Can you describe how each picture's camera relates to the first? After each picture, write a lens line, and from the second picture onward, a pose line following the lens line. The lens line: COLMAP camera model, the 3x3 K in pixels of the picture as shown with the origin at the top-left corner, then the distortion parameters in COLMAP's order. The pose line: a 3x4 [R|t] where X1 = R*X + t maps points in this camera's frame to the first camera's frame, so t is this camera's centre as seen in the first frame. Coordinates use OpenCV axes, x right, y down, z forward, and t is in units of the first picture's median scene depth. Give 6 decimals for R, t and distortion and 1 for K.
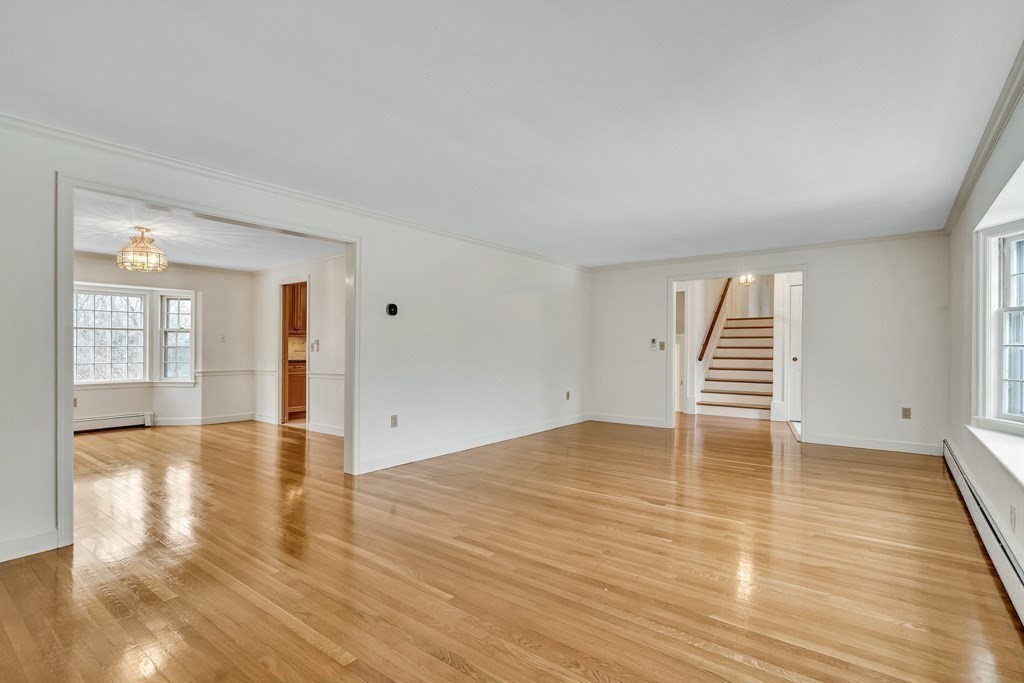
lens RADIAL K [[475.1, 0, 512.0], [0, 475.1, 349.7], [0, 0, 1]] dist [-0.000216, -0.000022]
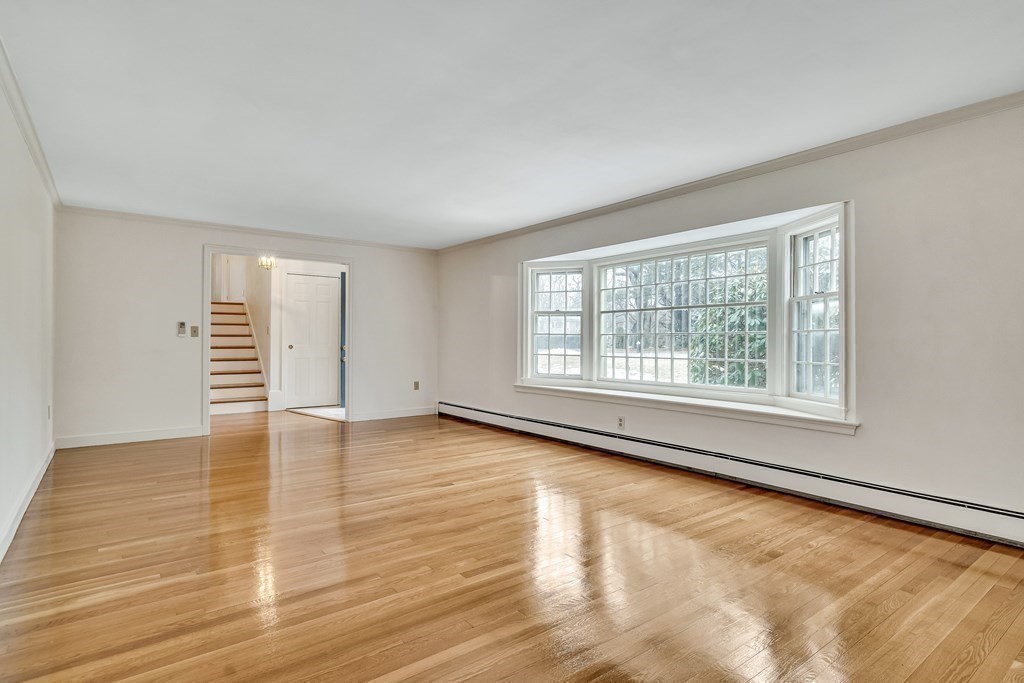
lens RADIAL K [[508.9, 0, 512.0], [0, 508.9, 341.5], [0, 0, 1]] dist [-0.000361, -0.000054]
pose [[0.293394, -0.004038, 0.955983, -0.326381], [0.001326, 0.999992, 0.003817, 0.005537], [-0.955991, 0.000147, 0.293396, 0.255808]]
